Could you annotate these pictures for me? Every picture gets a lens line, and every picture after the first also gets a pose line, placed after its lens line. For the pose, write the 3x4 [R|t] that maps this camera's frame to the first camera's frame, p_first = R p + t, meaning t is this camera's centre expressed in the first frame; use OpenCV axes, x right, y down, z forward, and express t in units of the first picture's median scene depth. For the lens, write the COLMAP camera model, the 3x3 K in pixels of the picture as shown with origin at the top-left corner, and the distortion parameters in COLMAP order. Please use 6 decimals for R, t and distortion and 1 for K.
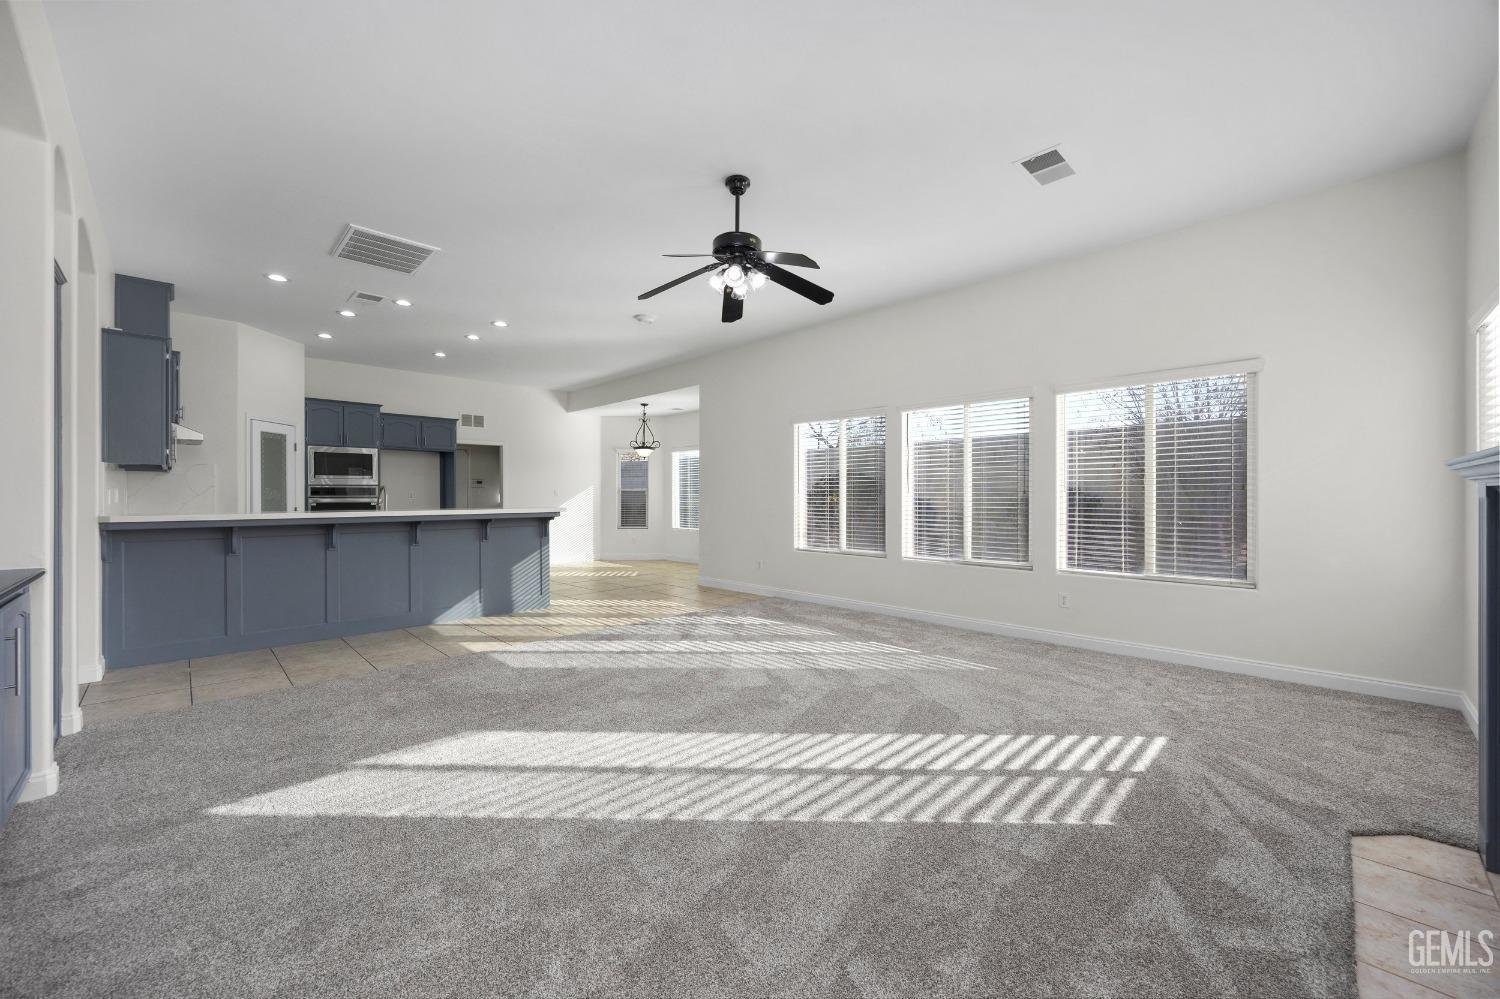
lens RADIAL K [[586.6, 0, 739.4], [0, 586.6, 496.3], [0, 0, 1]] dist [-0.010133, 0.000088]
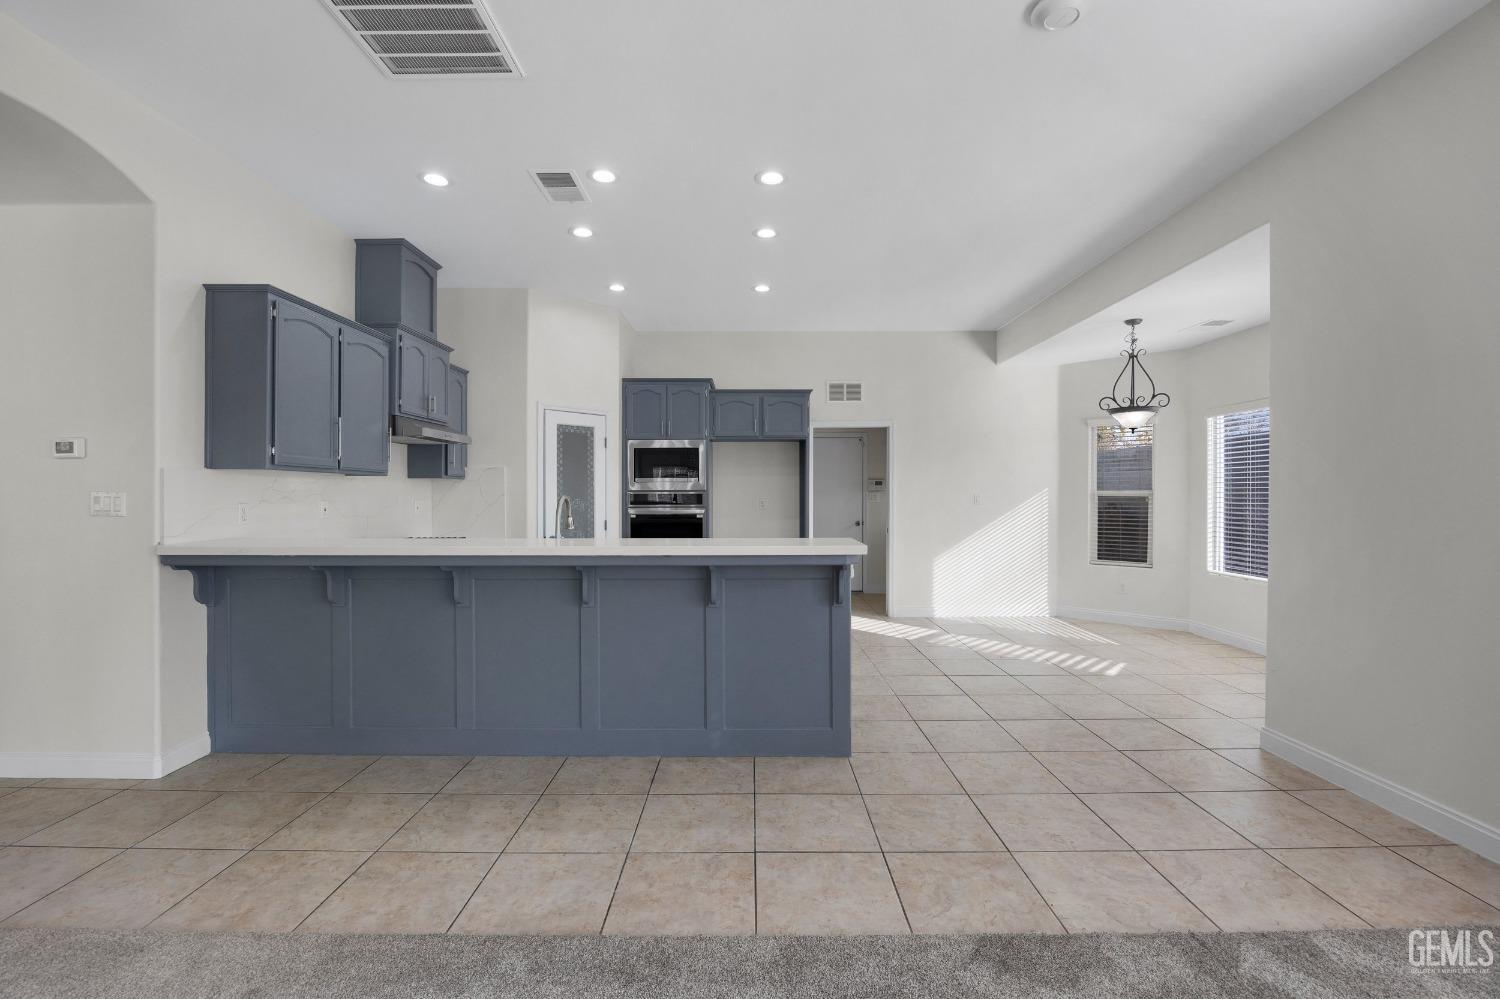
lens RADIAL K [[647.0, 0, 750.0], [0, 647.0, 499.5], [0, 0, 1]] dist [-0.013348, -0.000079]
pose [[0.721862, 0.004533, -0.692022, -0.023432], [0.000460, 0.999975, 0.007029, -0.012887], [0.692037, -0.005392, 0.721842, 0.459931]]
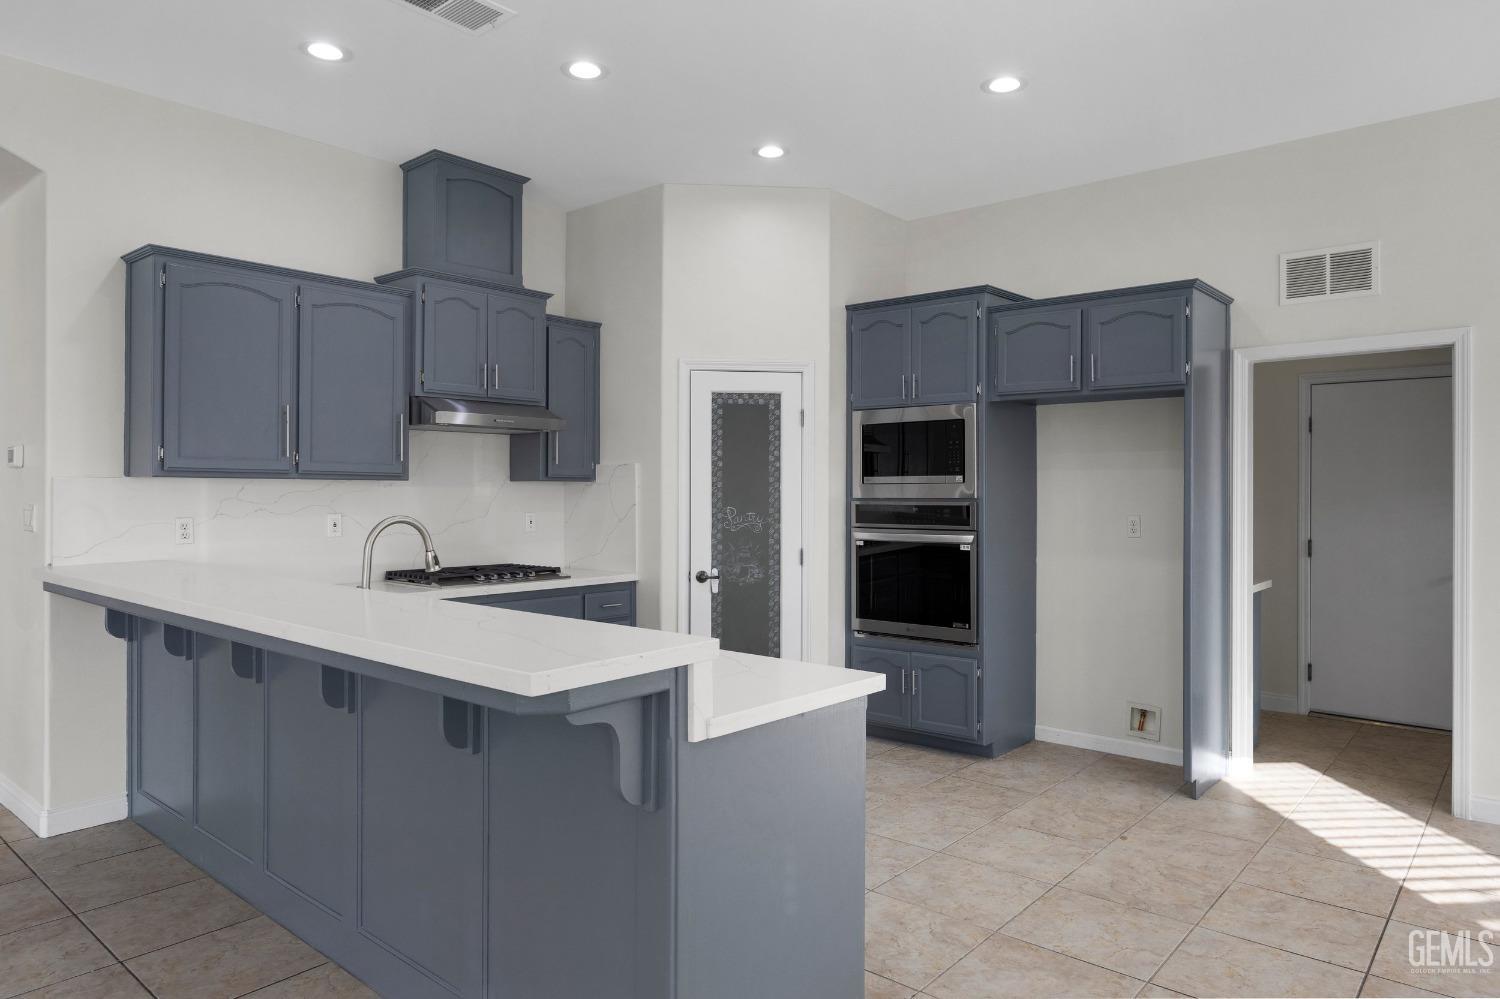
lens RADIAL K [[922.3, 0, 750.0], [0, 922.3, 499.5], [0, 0, 1]] dist [-0.003375, 0.000818]
pose [[0.105579, 0.007035, -0.994386, -0.034179], [-0.004545, 0.999968, 0.006592, -0.021724], [0.994401, 0.003823, 0.105608, 0.791174]]
